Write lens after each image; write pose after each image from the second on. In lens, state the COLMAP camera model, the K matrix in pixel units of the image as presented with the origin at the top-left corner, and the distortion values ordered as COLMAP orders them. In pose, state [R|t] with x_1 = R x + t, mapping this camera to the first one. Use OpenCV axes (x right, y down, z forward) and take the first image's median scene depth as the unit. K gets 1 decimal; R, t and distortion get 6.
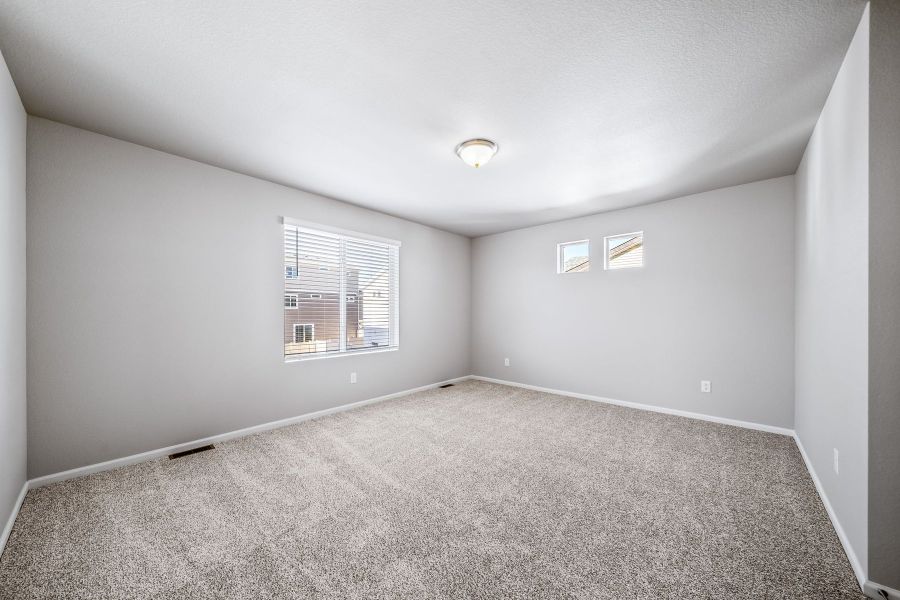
lens RADIAL K [[317.2, 0, 441.4], [0, 317.2, 307.1], [0, 0, 1]] dist [-0.000743, -0.000026]
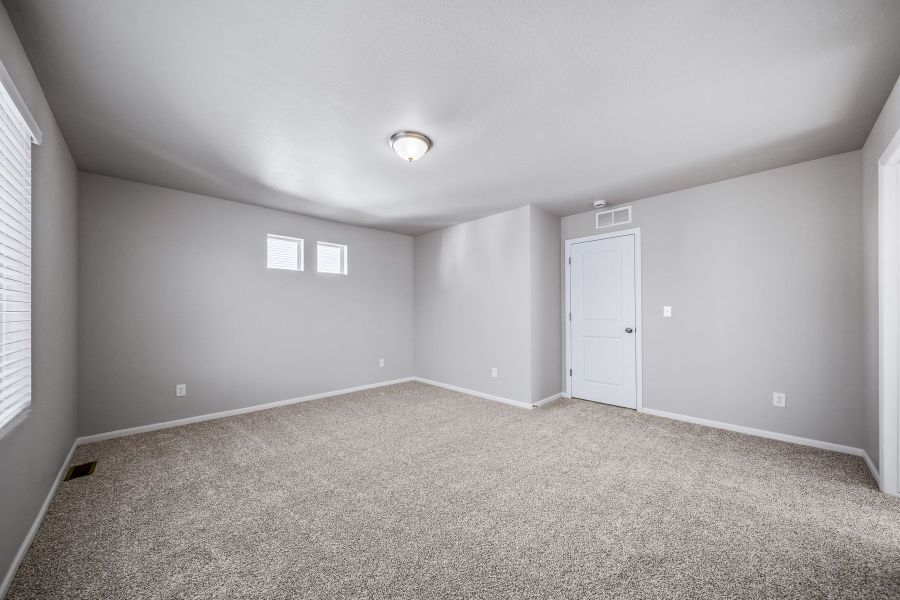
lens RADIAL K [[317.2, 0, 441.3], [0, 317.2, 307.8], [0, 0, 1]] dist [-0.000743, -0.000026]
pose [[0.070679, 0.011145, 0.997437, -0.502773], [-0.001214, 0.999938, -0.011087, 0.010816], [-0.997498, -0.000428, 0.070688, 0.515225]]
